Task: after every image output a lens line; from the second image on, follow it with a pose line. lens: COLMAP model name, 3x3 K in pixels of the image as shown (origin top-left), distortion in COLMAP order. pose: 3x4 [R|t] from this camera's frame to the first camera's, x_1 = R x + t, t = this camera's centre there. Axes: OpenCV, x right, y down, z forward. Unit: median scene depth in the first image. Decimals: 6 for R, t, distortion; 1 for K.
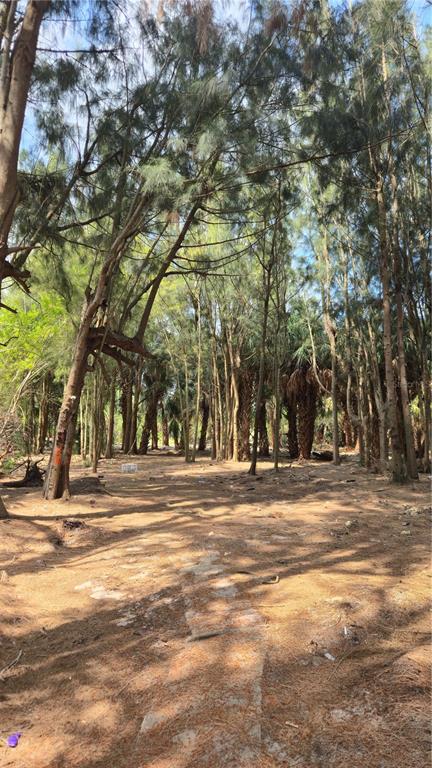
lens RADIAL K [[505.0, 0, 215.1], [0, 505.0, 375.0], [0, 0, 1]] dist [0.136682, -0.069255]
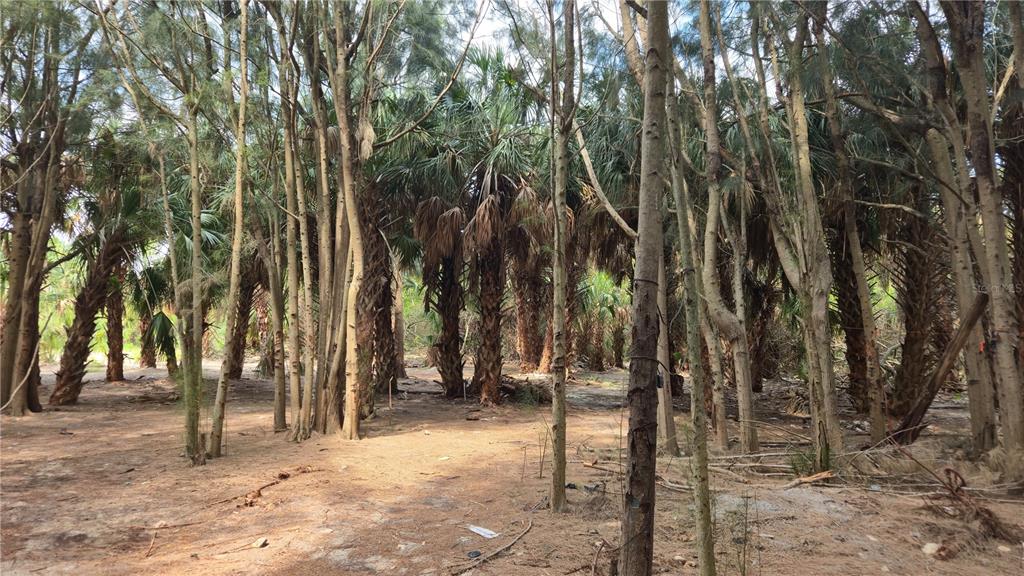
lens RADIAL K [[700.9, 0, 501.4], [0, 700.9, 297.7], [0, 0, 1]] dist [0.092871, -0.079087]
pose [[0.942211, 0.014232, 0.334716, -0.035932], [-0.037806, 0.997232, 0.064022, 0.061764], [-0.332879, -0.072976, 0.940142, 0.770516]]
